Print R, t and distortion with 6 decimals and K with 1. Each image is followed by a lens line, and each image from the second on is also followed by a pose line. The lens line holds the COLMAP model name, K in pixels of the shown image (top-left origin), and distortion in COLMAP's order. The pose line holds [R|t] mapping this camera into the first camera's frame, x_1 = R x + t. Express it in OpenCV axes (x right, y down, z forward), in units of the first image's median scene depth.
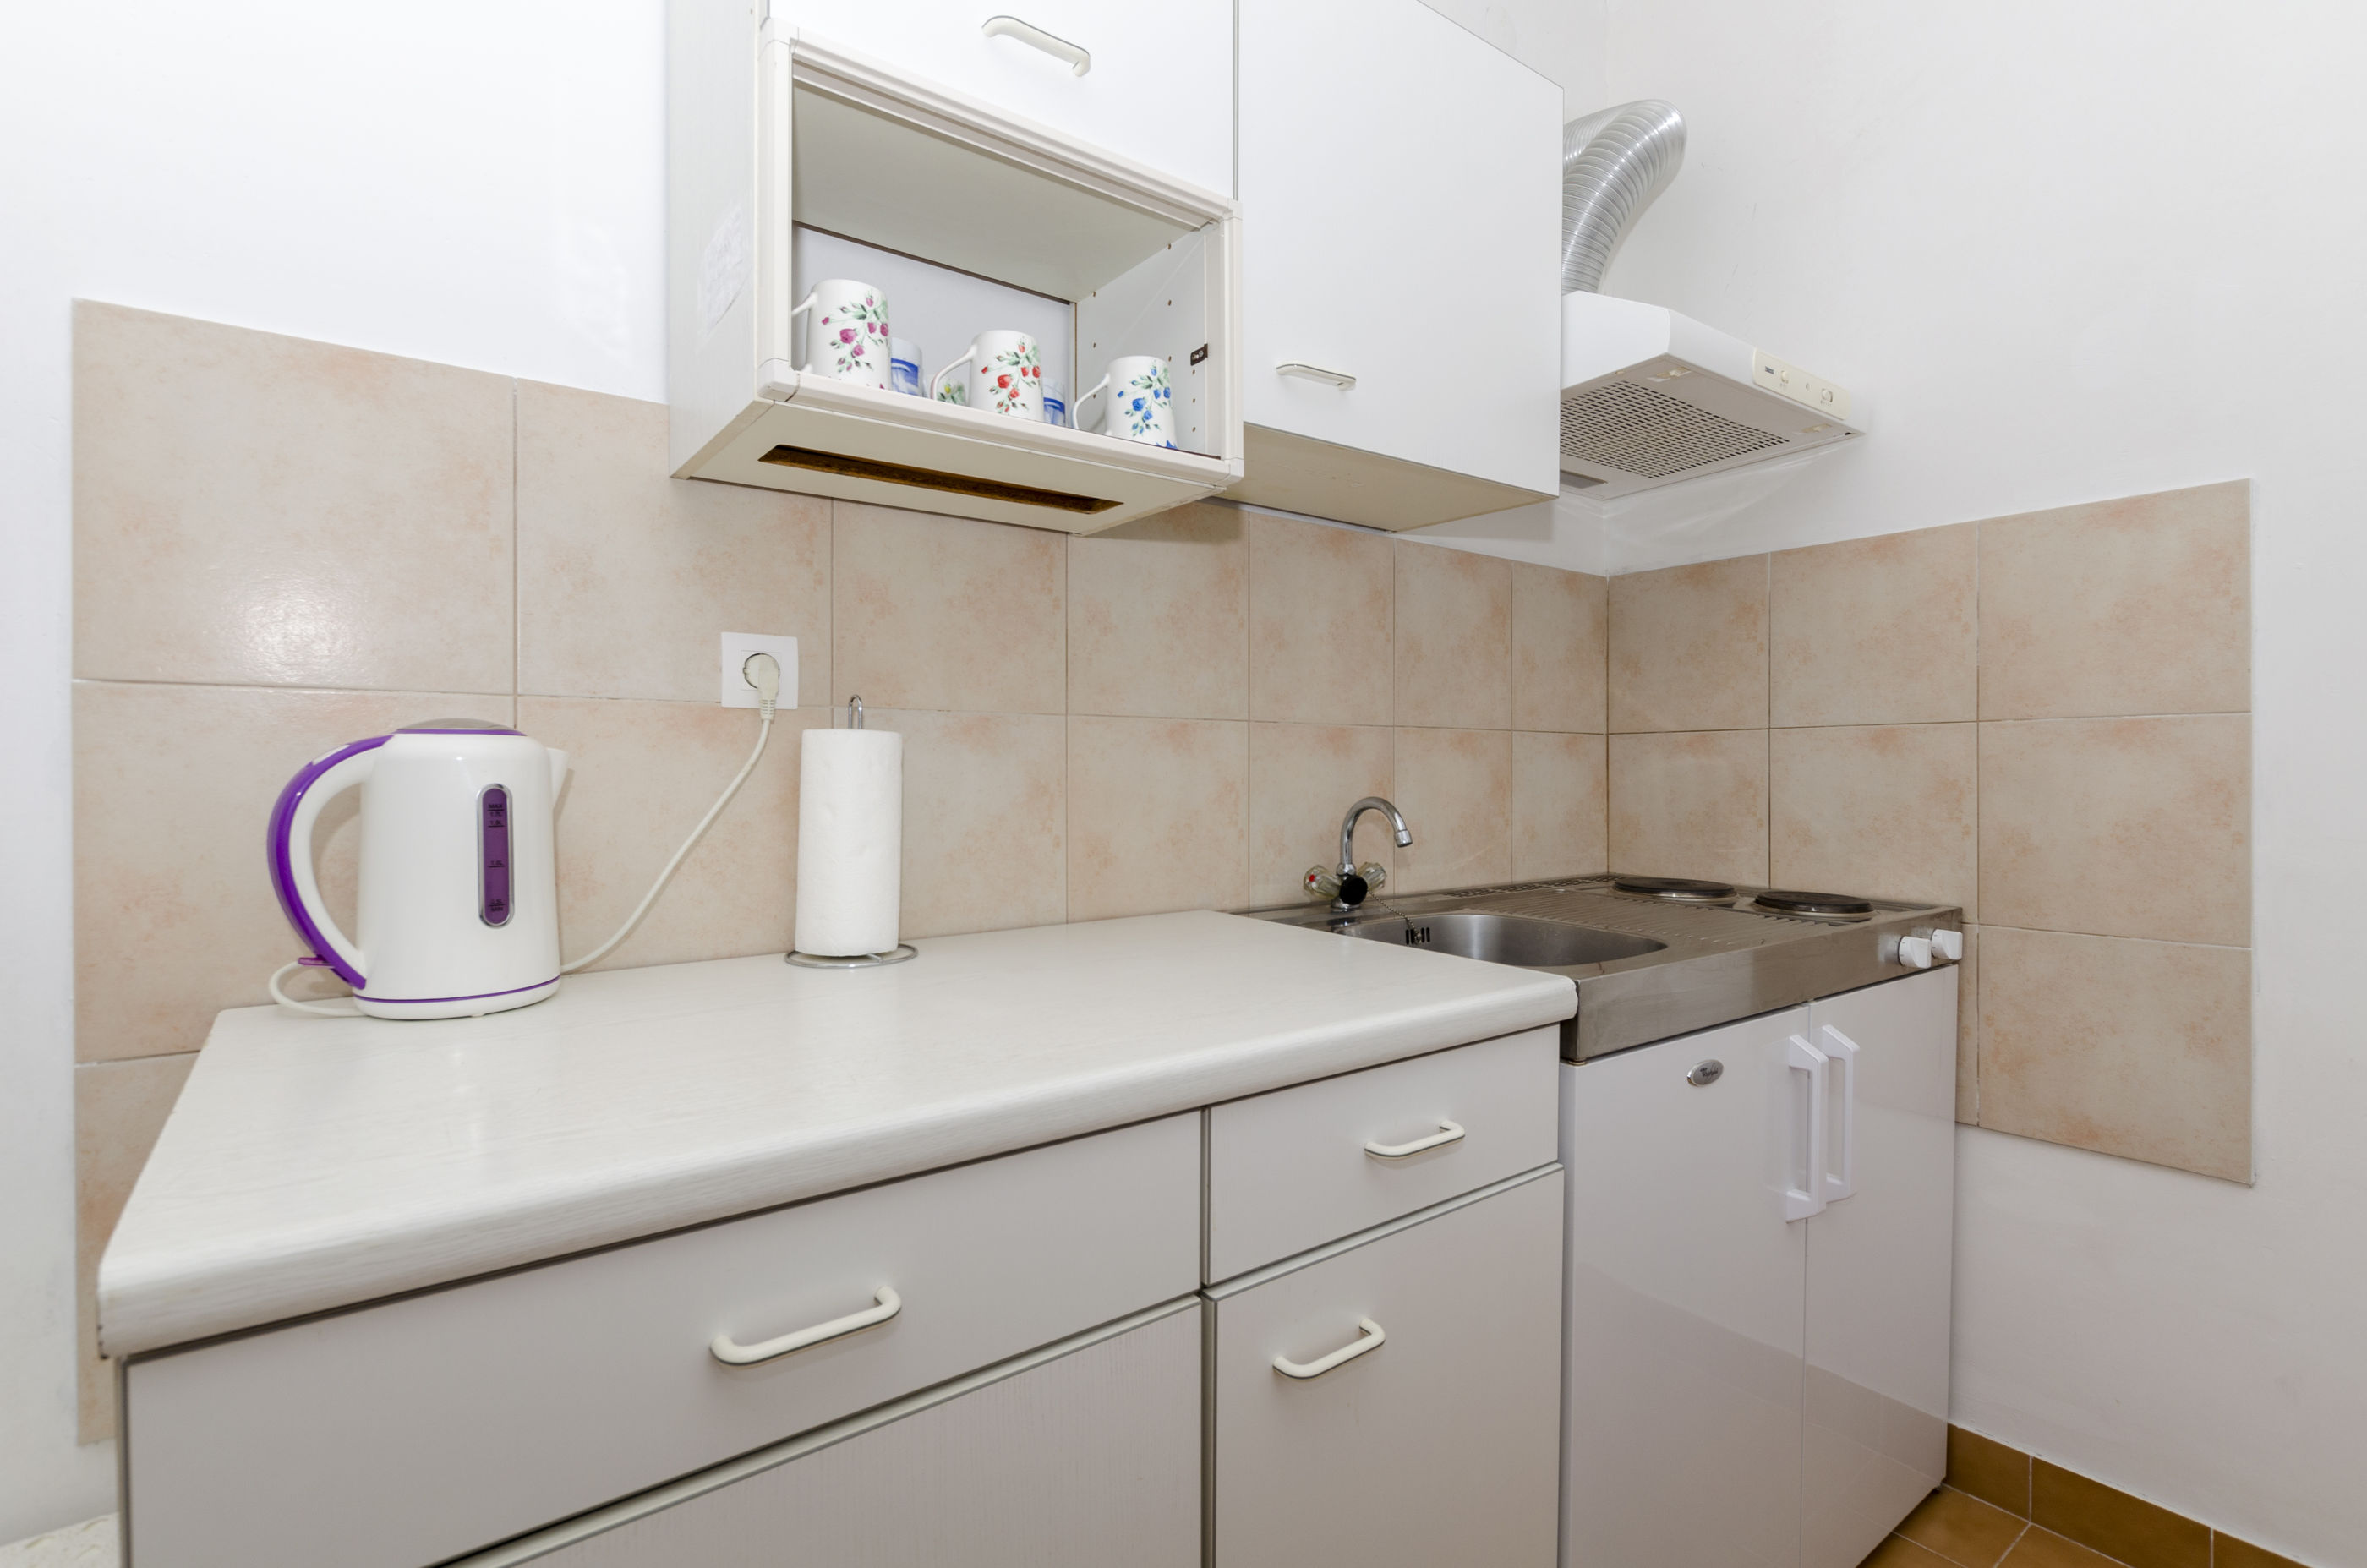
lens RADIAL K [[1126.4, 0, 1182.0], [0, 1126.4, 778.6], [0, 0, 1]] dist [-0.001689, -0.000075]
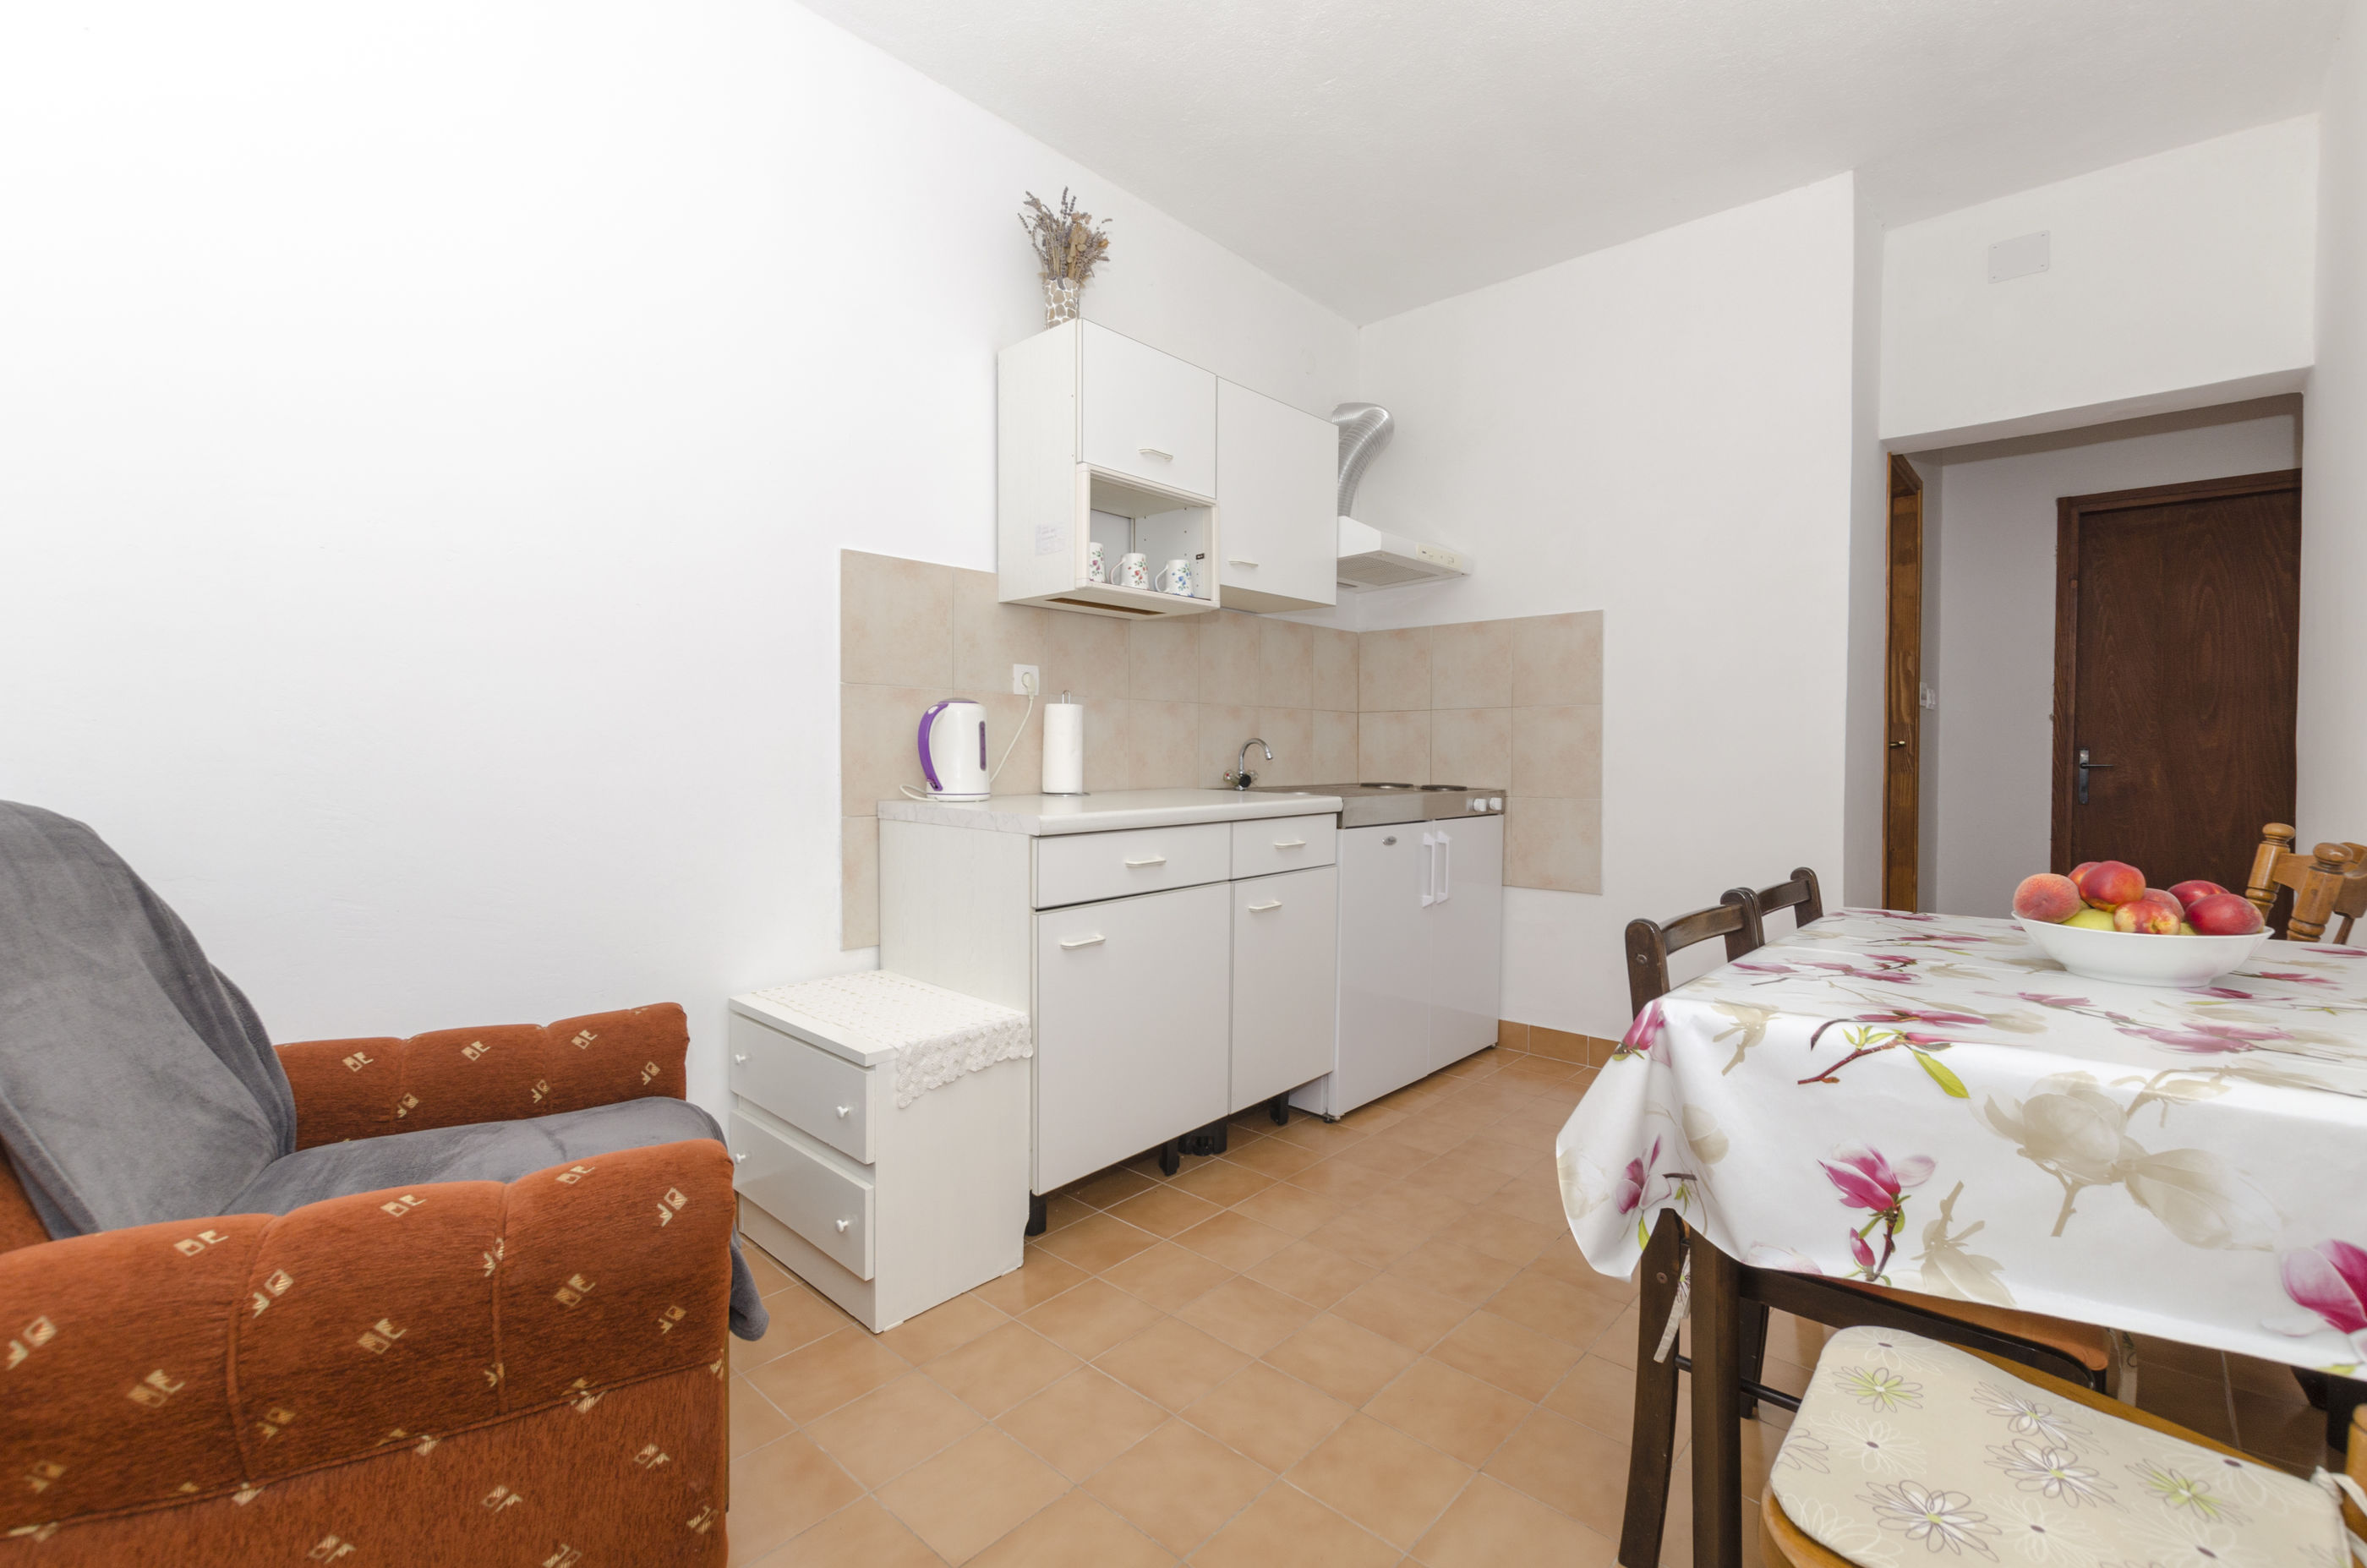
lens RADIAL K [[1030.6, 0, 1175.2], [0, 1030.6, 773.4], [0, 0, 1]] dist [-0.000772, 0.000063]
pose [[0.984459, 0.001020, 0.175611, -0.375449], [-0.003657, 0.999885, 0.014694, 0.062687], [-0.175576, -0.015108, 0.984350, -1.069982]]
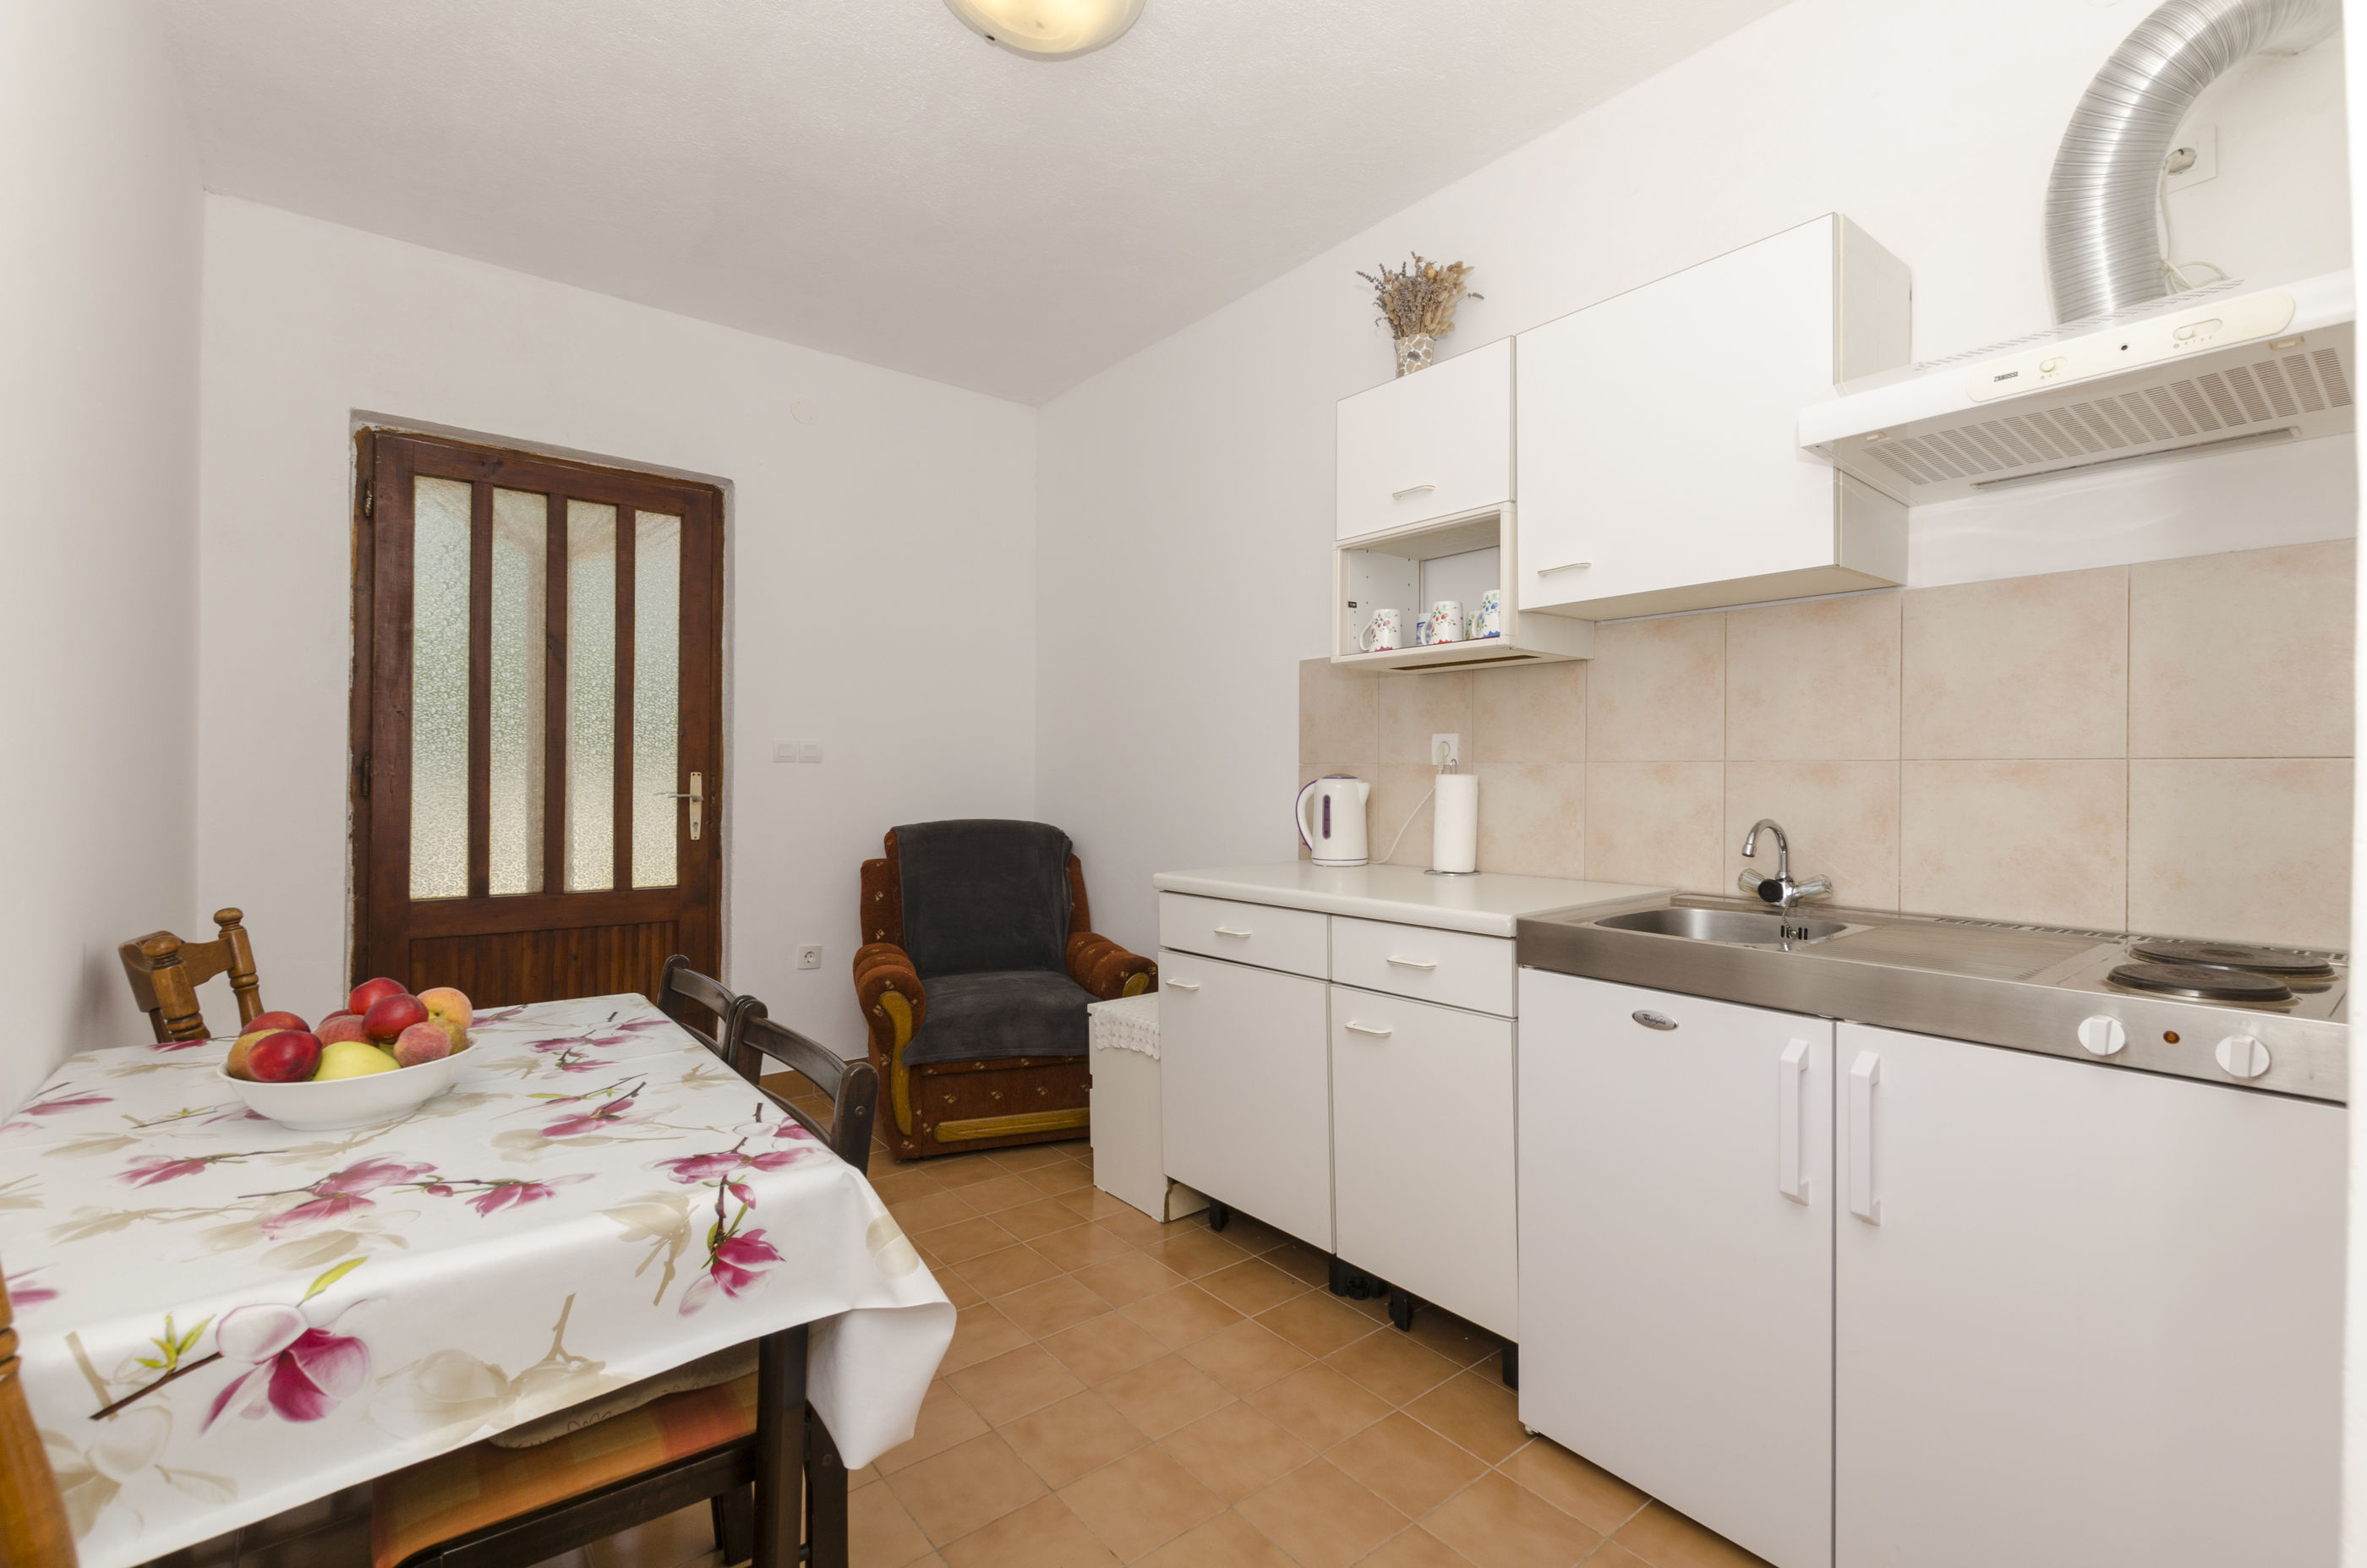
lens RADIAL K [[1030.6, 0, 1175.2], [0, 1030.6, 773.4], [0, 0, 1]] dist [-0.000772, 0.000063]
pose [[0.017326, 0.001151, -0.999849, 1.478726], [-0.008752, 0.999961, 0.001000, -0.034748], [0.999812, 0.008733, 0.017336, 0.330040]]
